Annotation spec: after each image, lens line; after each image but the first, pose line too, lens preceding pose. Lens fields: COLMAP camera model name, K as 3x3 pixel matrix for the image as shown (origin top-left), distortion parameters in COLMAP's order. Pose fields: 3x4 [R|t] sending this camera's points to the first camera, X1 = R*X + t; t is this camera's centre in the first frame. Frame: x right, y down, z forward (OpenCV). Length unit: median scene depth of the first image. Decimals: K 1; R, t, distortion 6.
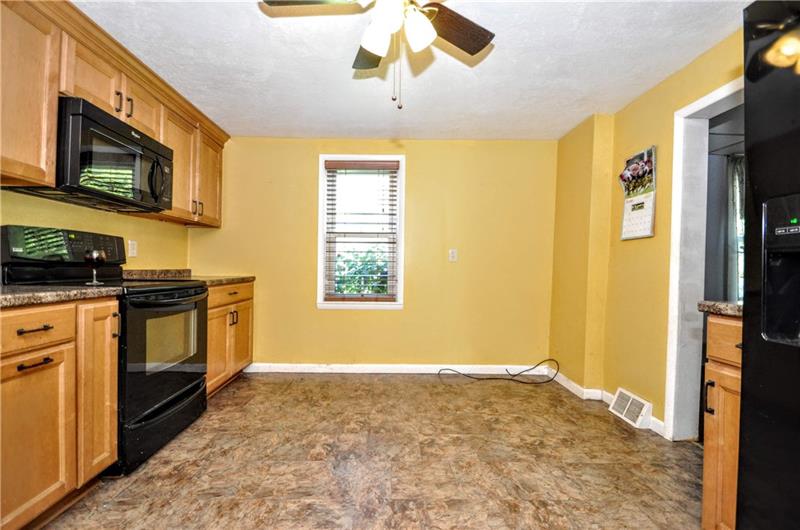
lens RADIAL K [[347.0, 0, 393.7], [0, 347.0, 263.2], [0, 0, 1]] dist [0.010420, -0.013515]
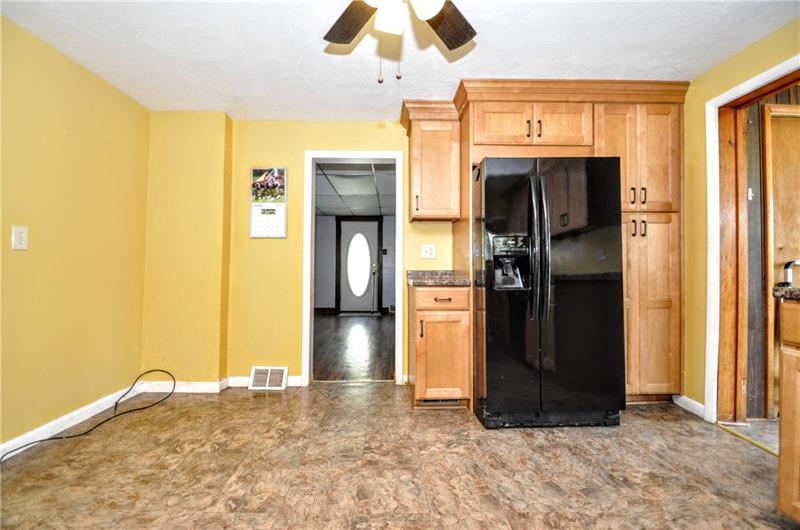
lens RADIAL K [[347.0, 0, 393.7], [0, 347.0, 263.2], [0, 0, 1]] dist [0.010420, -0.013515]
pose [[-0.000077, 0.001318, 0.999999, -0.523158], [-0.020128, 0.999797, -0.001319, 0.009912], [-0.999797, -0.020129, -0.000051, 0.573774]]
